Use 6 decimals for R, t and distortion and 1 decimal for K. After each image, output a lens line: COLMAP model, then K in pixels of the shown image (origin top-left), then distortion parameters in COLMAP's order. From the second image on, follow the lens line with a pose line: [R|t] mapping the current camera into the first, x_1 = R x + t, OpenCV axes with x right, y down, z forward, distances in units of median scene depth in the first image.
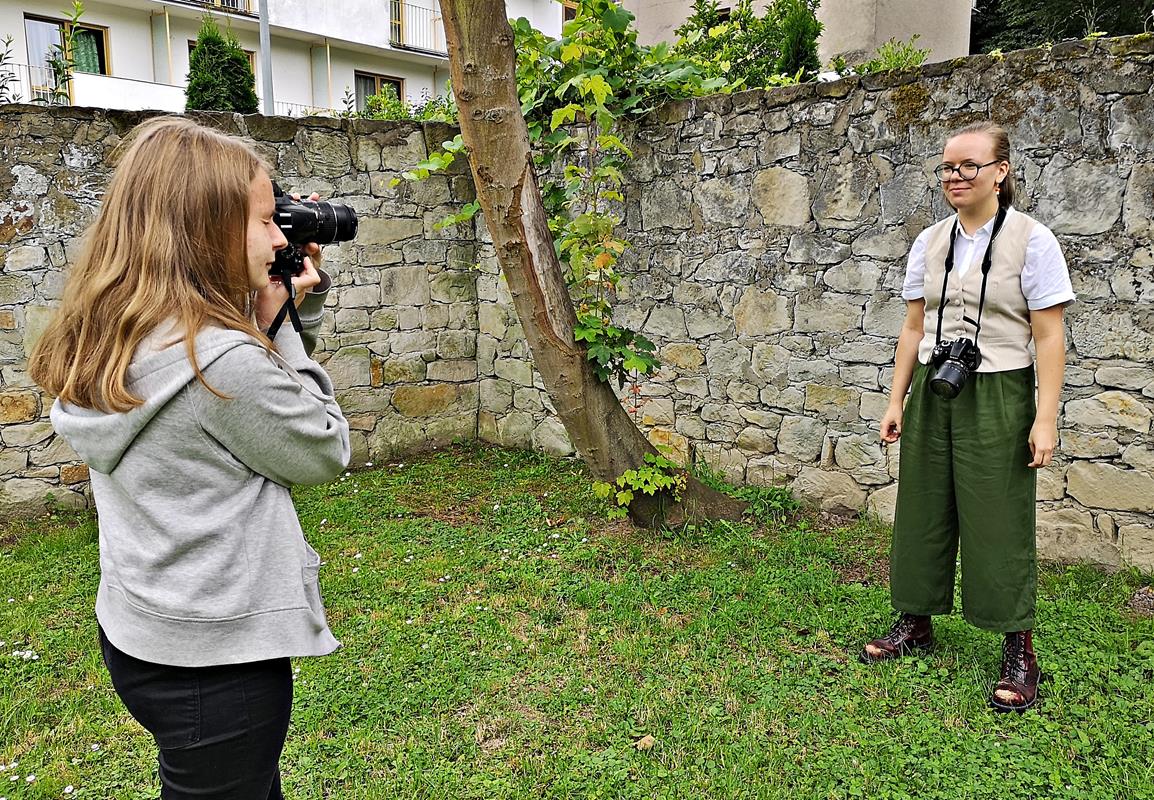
lens RADIAL K [[946.4, 0, 574.7], [0, 946.4, 396.5], [0, 0, 1]] dist [0.048415, -0.009325]
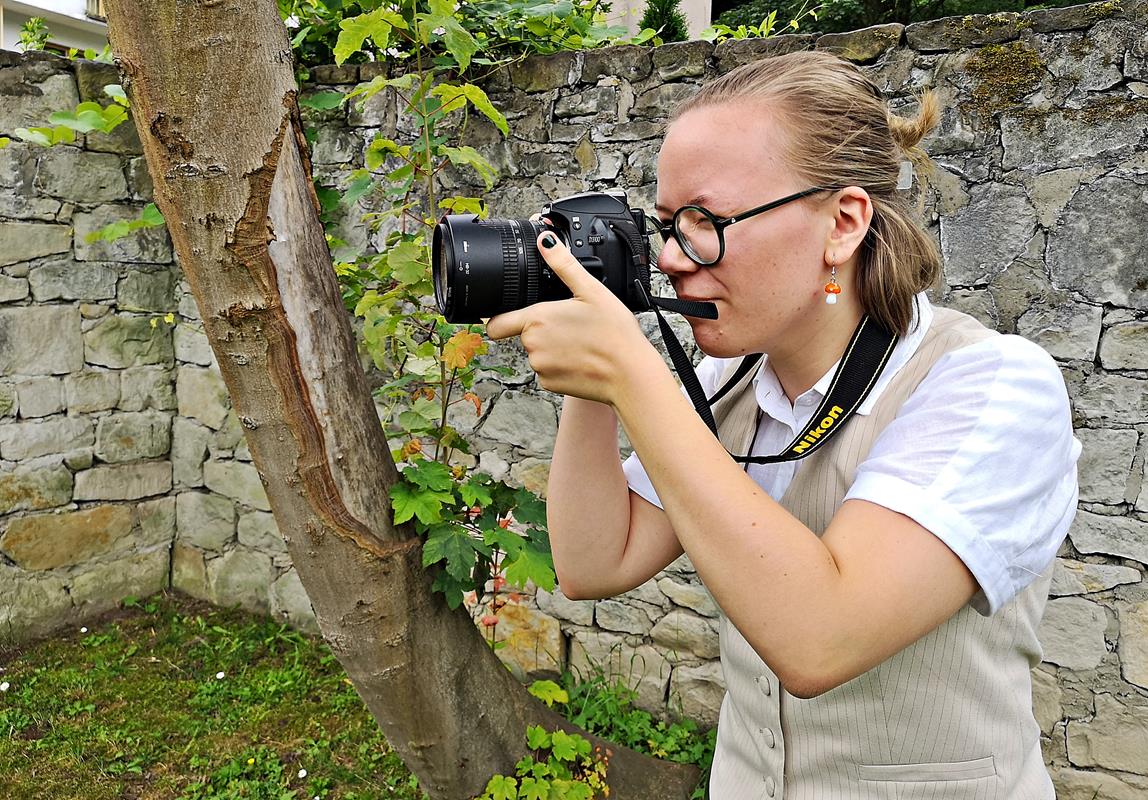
lens RADIAL K [[1039.4, 0, 663.1], [0, 1039.4, 358.0], [0, 0, 1]] dist [0.060405, -0.065806]
pose [[0.948551, 0.009929, 0.316467, -0.027839], [0.011723, 0.997721, -0.066442, -0.080145], [-0.316406, 0.066734, 0.946274, 0.382897]]
